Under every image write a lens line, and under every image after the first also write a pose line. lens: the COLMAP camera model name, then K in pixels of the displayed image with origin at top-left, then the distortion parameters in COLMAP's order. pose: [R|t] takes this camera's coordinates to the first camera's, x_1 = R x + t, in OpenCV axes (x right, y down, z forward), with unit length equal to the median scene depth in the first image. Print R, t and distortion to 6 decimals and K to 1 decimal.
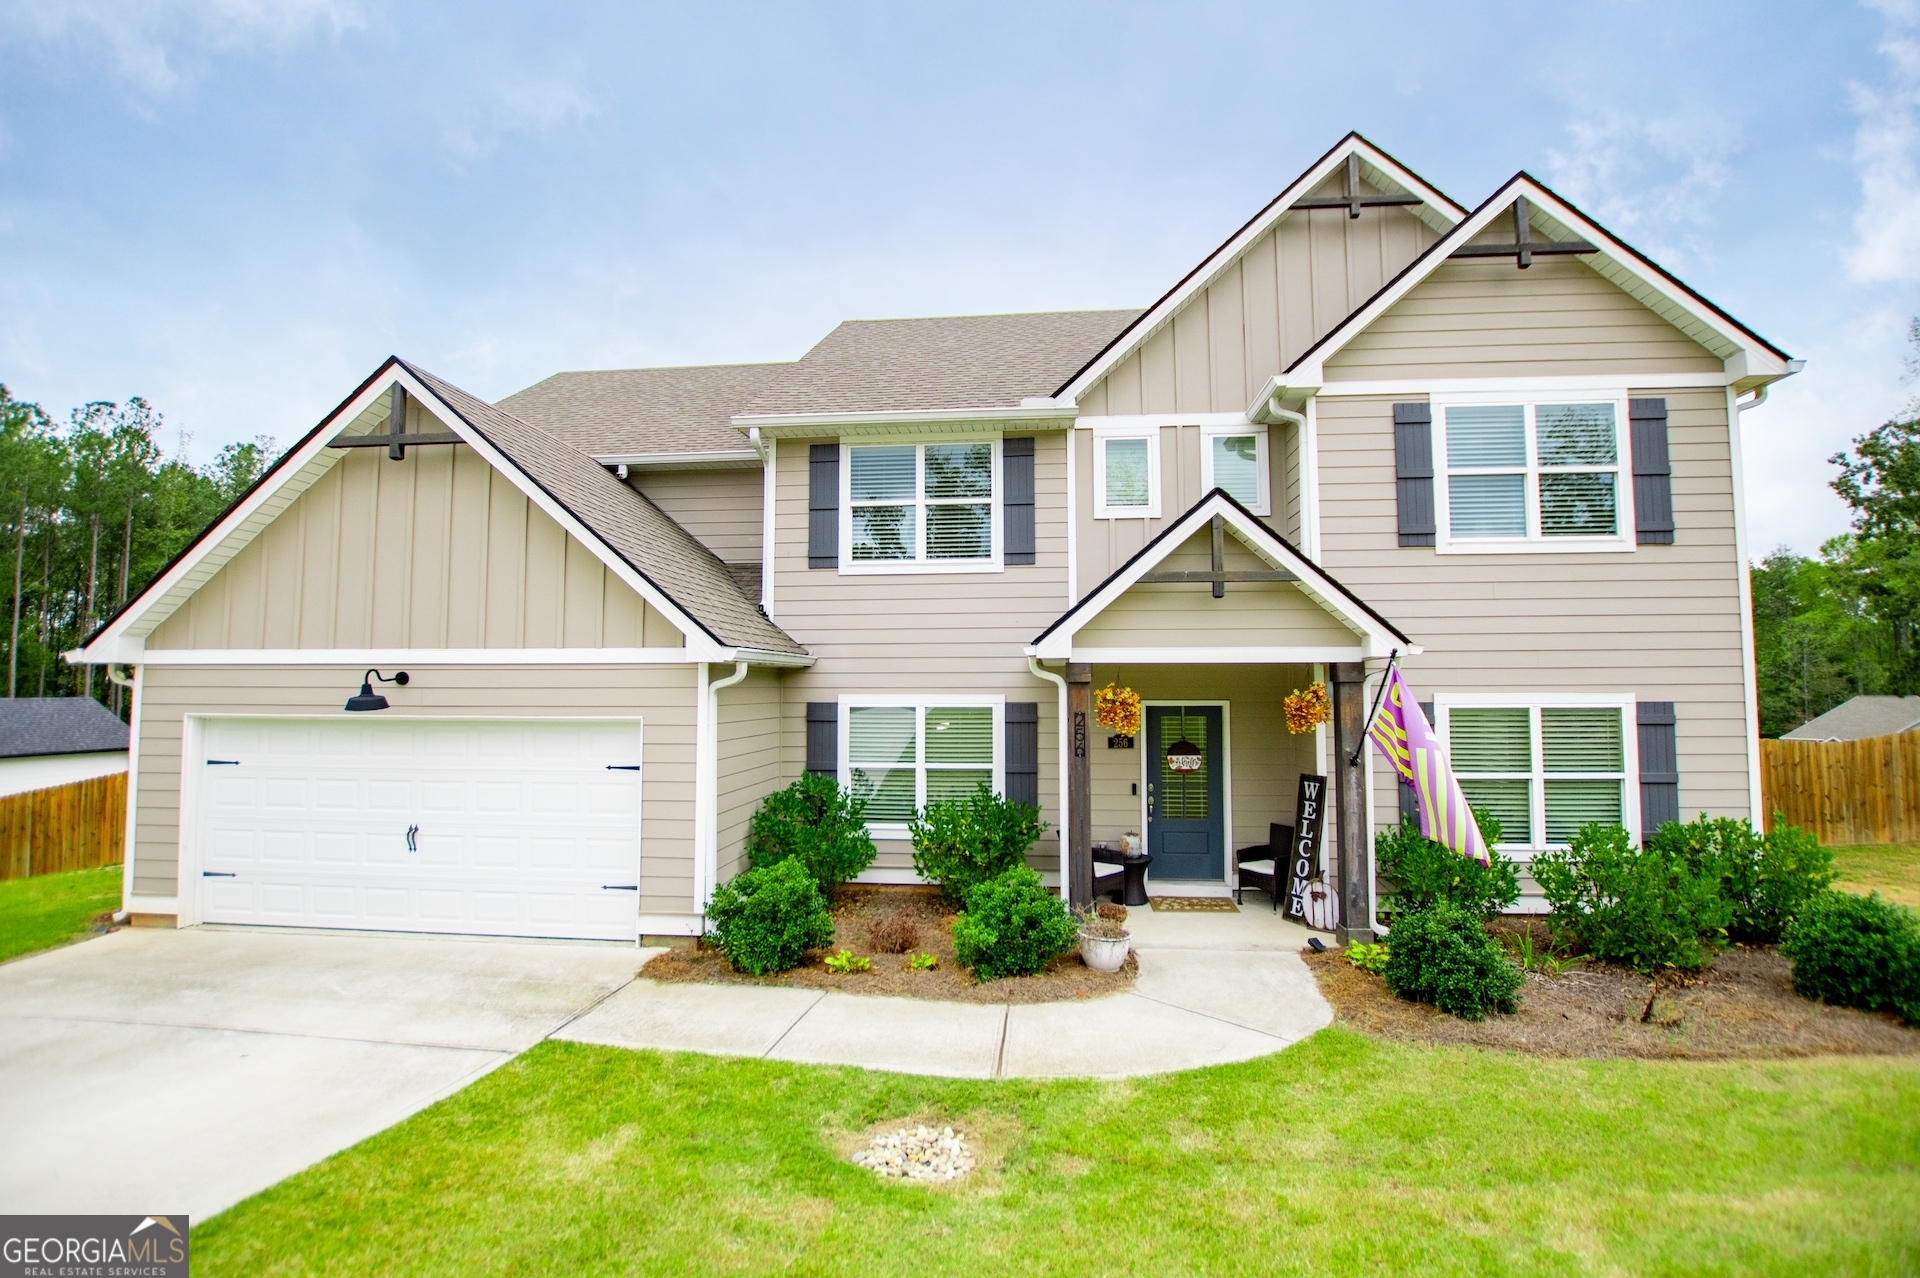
lens RADIAL K [[857.0, 0, 960.0], [0, 857.0, 639.0], [0, 0, 1]] dist [-0.028145, 0.000880]
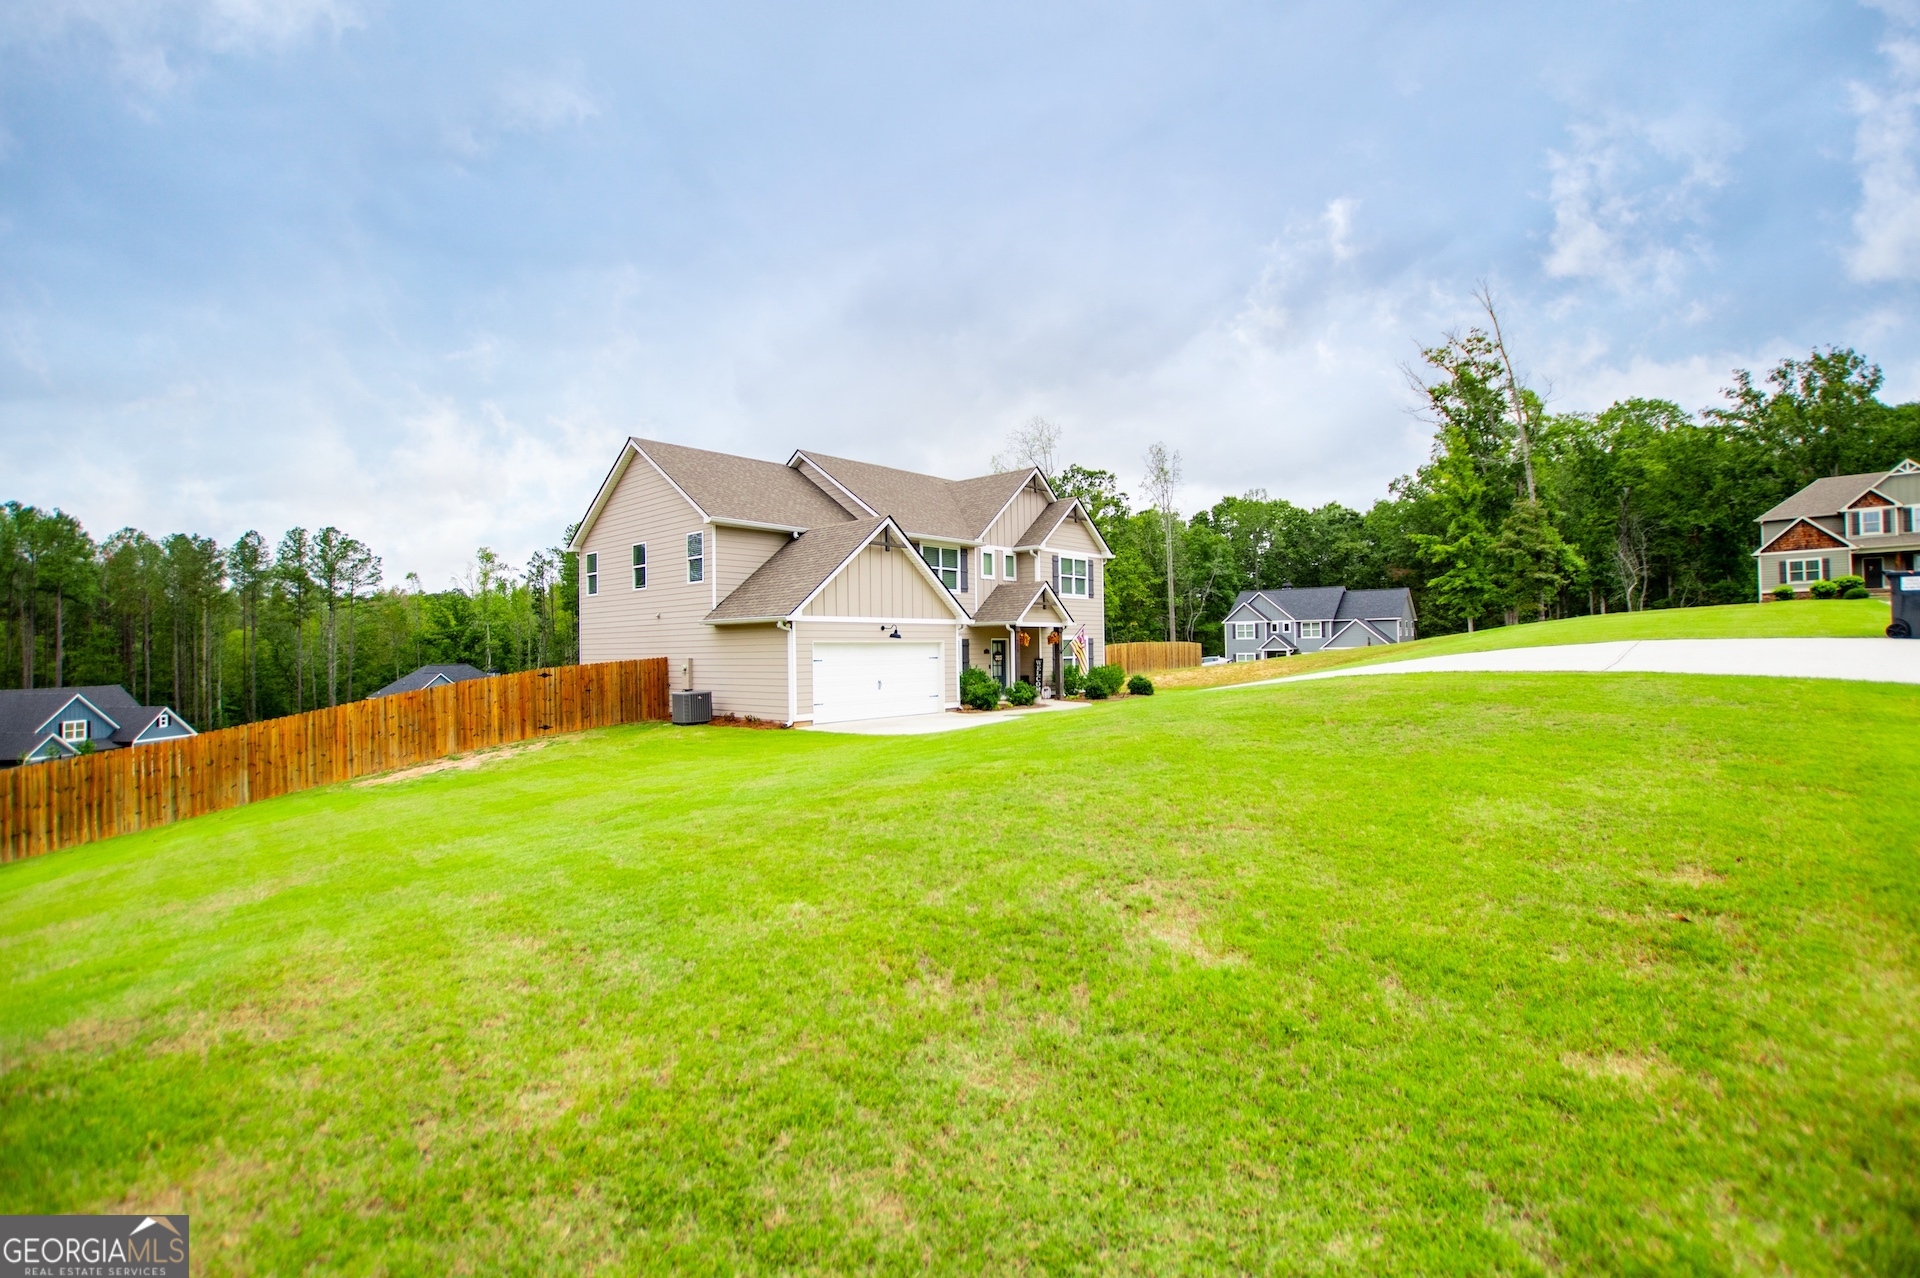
lens RADIAL K [[857.0, 0, 960.0], [0, 857.0, 639.0], [0, 0, 1]] dist [-0.028145, 0.000880]
pose [[0.595861, 0.001998, 0.803085, -2.720854], [-0.033118, 0.999207, 0.022087, 0.010960], [-0.802404, -0.039757, 0.595455, -0.886383]]
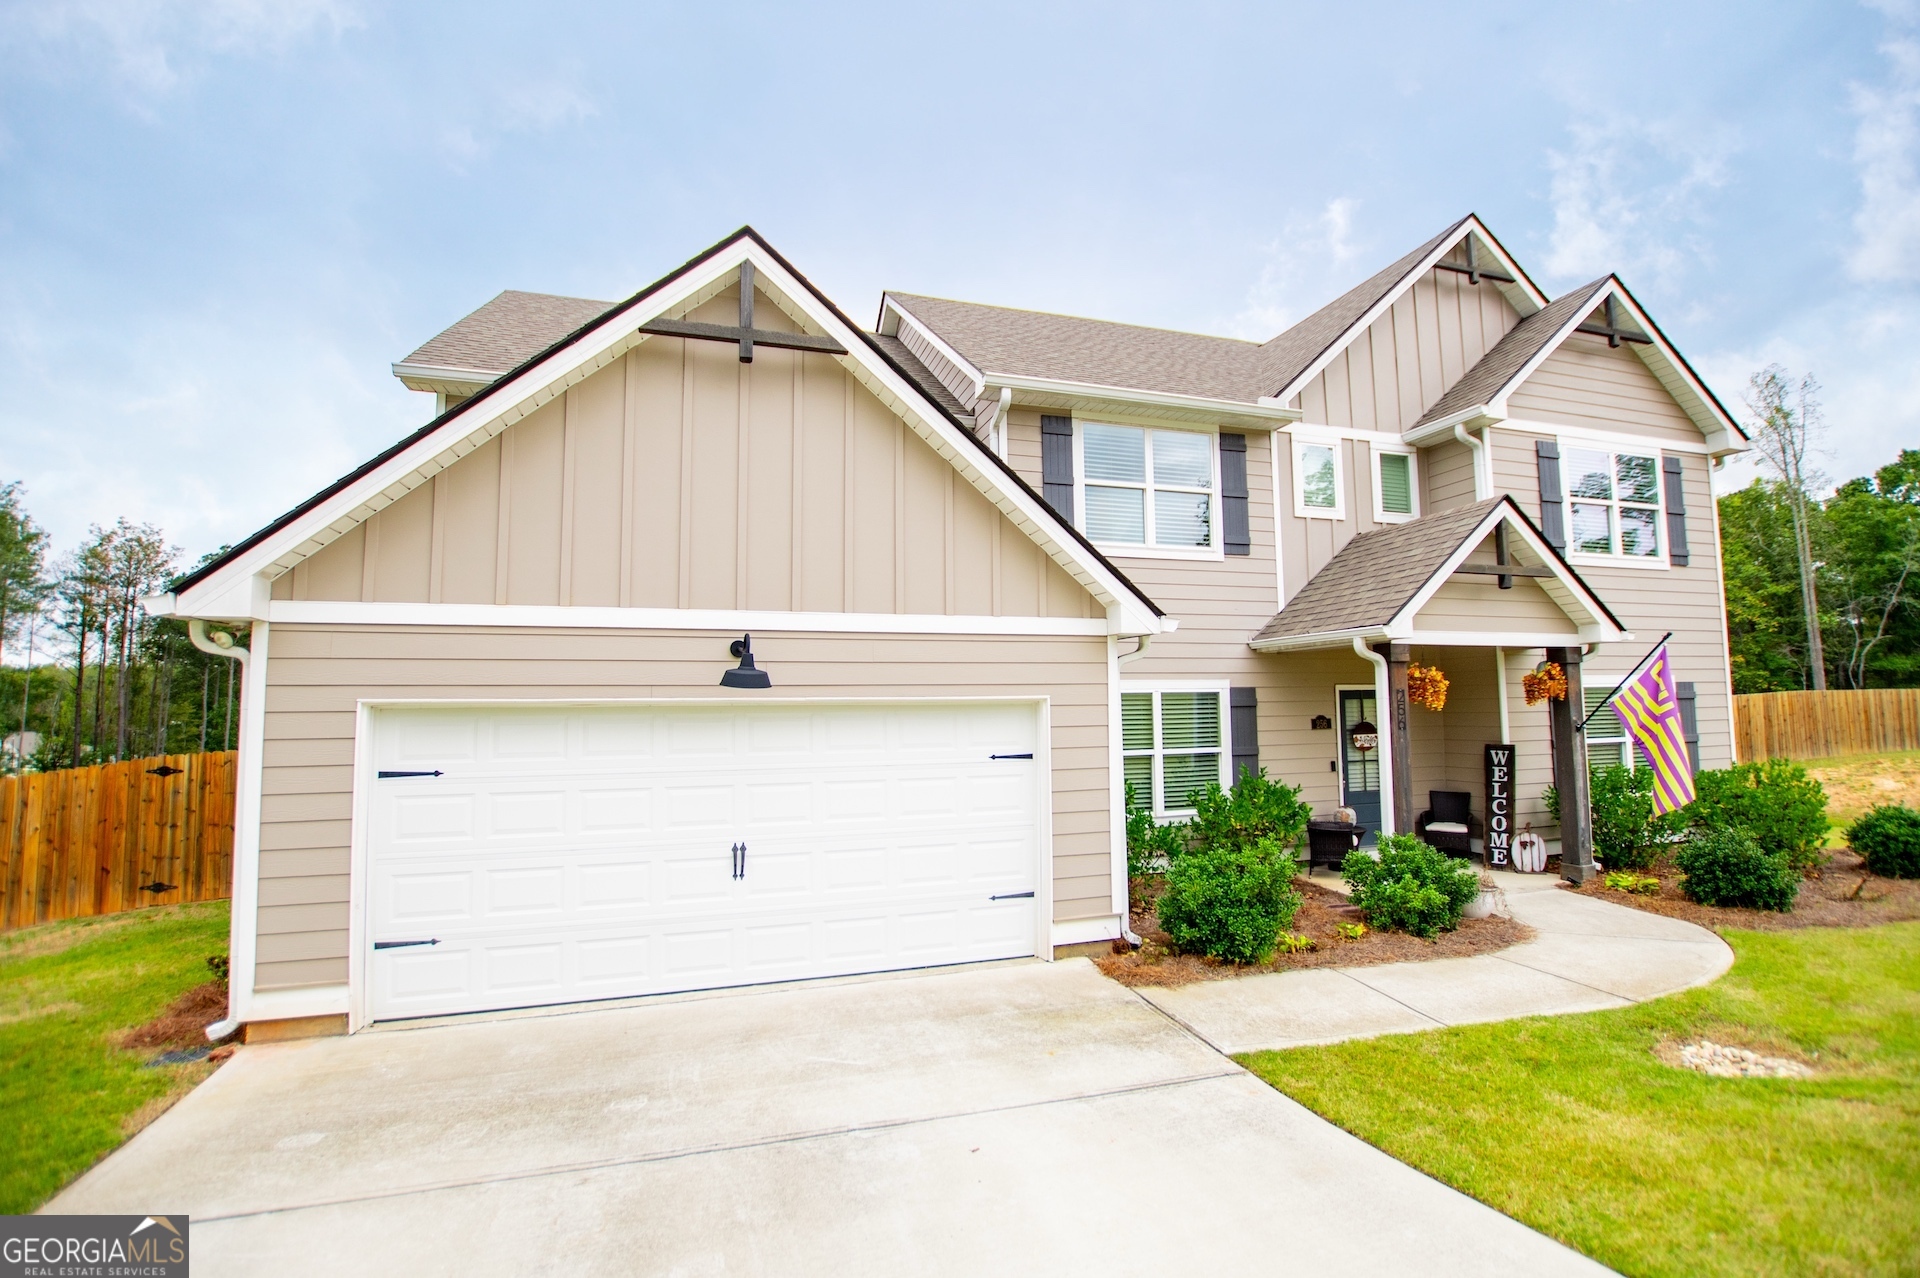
lens RADIAL K [[857.0, 0, 960.0], [0, 857.0, 639.0], [0, 0, 1]] dist [-0.028145, 0.000880]
pose [[0.920165, 0.020790, 0.390977, -0.754538], [-0.012632, 0.999646, -0.023426, 0.051433], [-0.391326, 0.016617, 0.920102, 0.212970]]
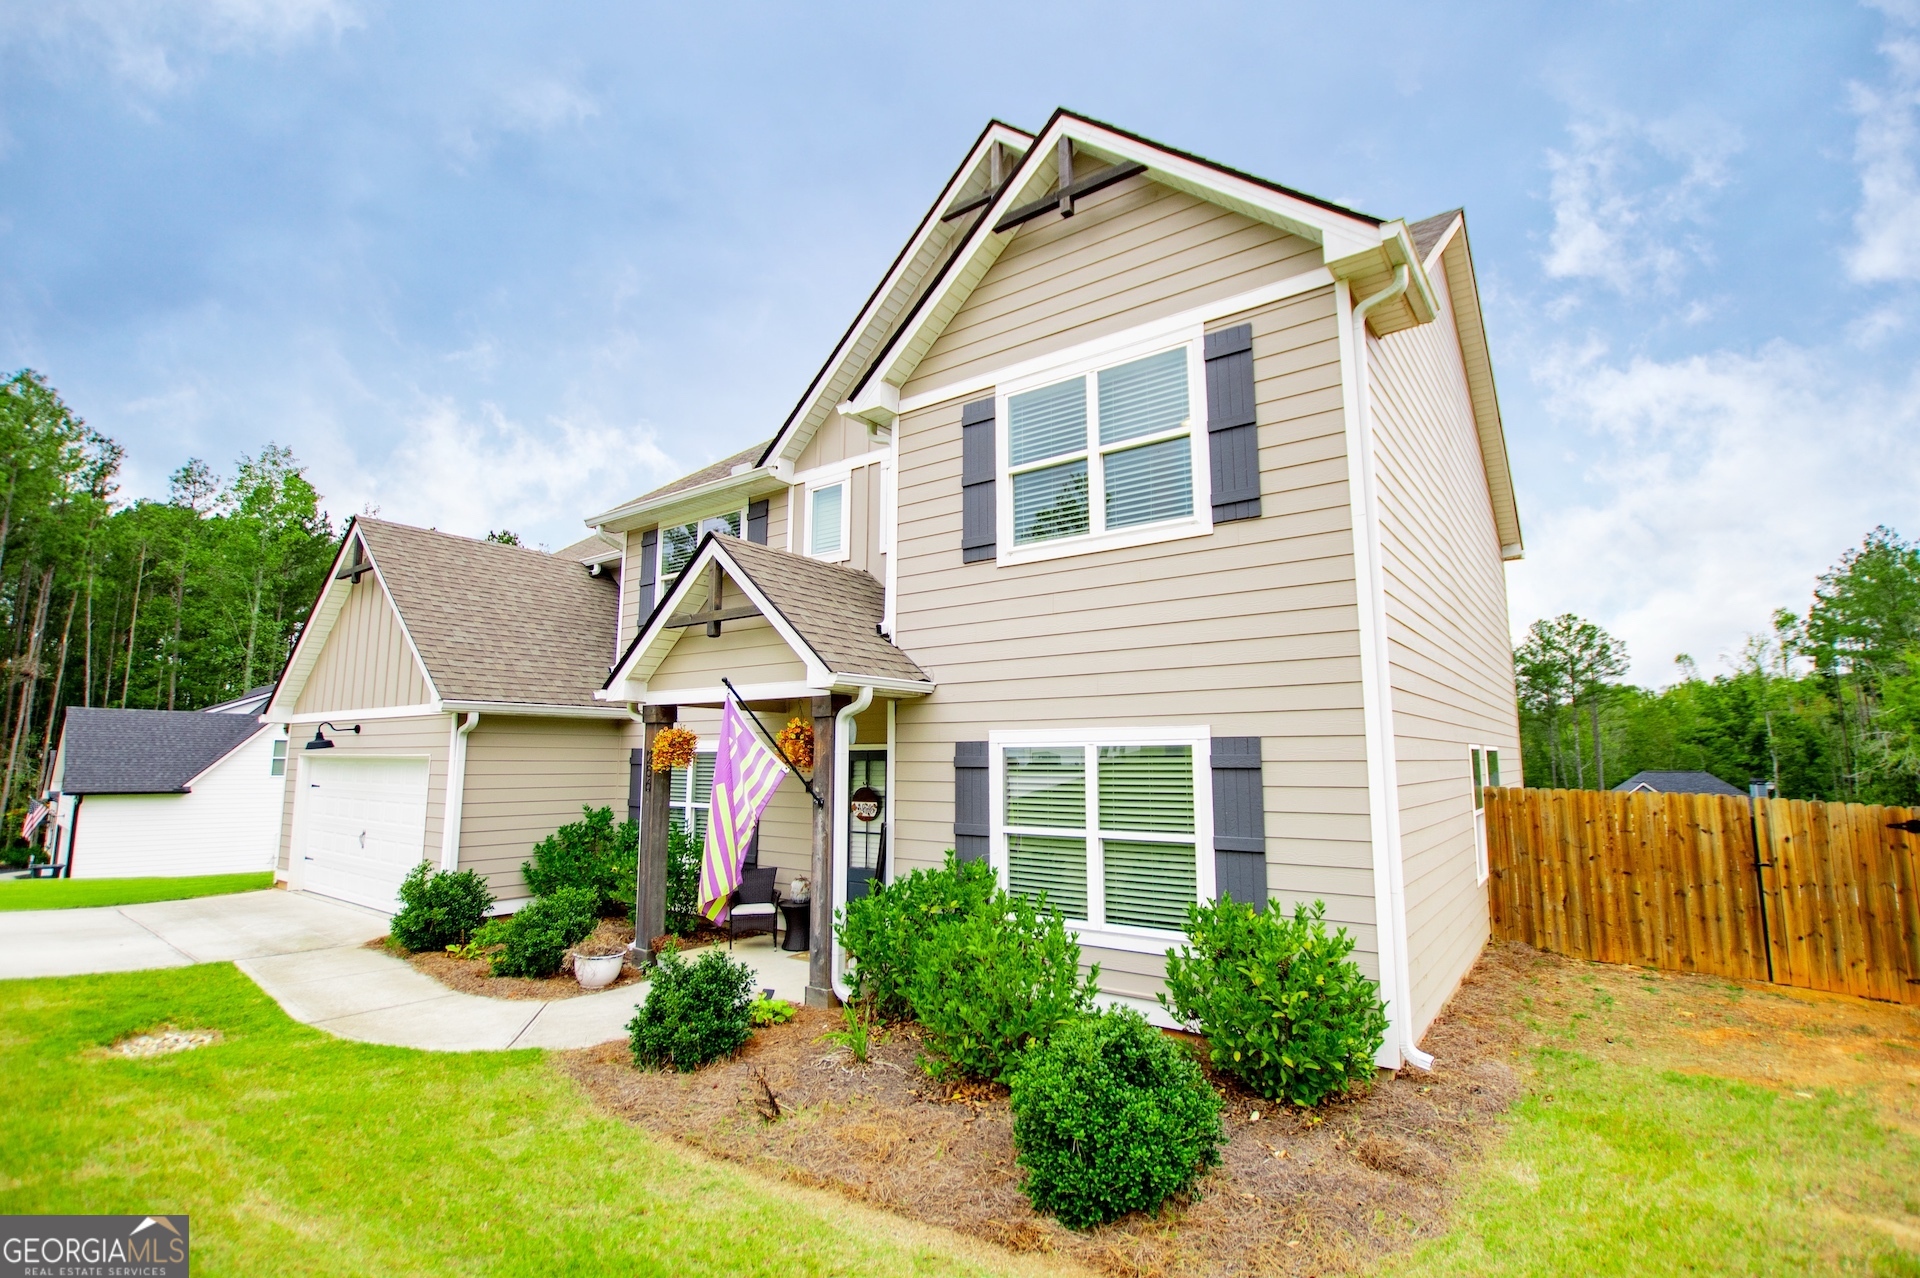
lens RADIAL K [[880.8, 0, 960.0], [0, 880.8, 639.0], [0, 0, 1]] dist [-0.030009, 0.000144]
pose [[0.856565, -0.068570, -0.511463, 0.996200], [0.027736, 0.995817, -0.087055, 0.049341], [0.515293, 0.060383, 0.854884, 0.228998]]
